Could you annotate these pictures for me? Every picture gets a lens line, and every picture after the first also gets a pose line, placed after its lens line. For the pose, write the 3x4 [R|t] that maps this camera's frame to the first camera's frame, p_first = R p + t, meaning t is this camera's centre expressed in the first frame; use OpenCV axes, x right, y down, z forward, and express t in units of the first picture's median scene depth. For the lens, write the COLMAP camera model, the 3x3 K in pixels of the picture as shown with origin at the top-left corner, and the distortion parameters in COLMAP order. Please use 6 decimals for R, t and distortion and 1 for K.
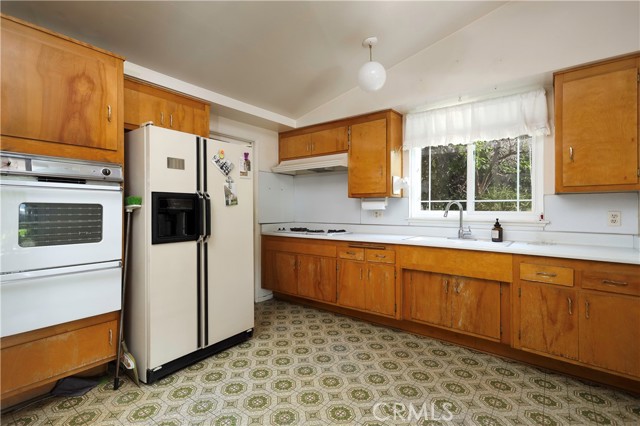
lens RADIAL K [[307.5, 0, 316.8], [0, 307.5, 211.0], [0, 0, 1]] dist [0.021968, 0.000002]
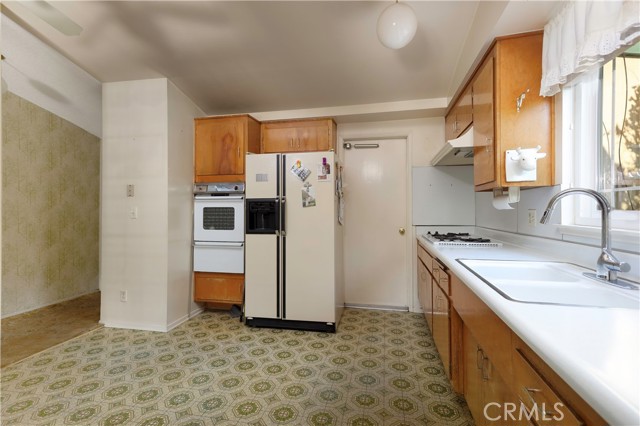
lens RADIAL K [[307.5, 0, 316.8], [0, 307.5, 211.0], [0, 0, 1]] dist [0.021968, 0.000002]
pose [[0.423796, -0.003547, -0.905751, 0.772292], [-0.001098, 0.999990, -0.004430, 0.003177], [0.905757, 0.002872, 0.423788, 0.540419]]
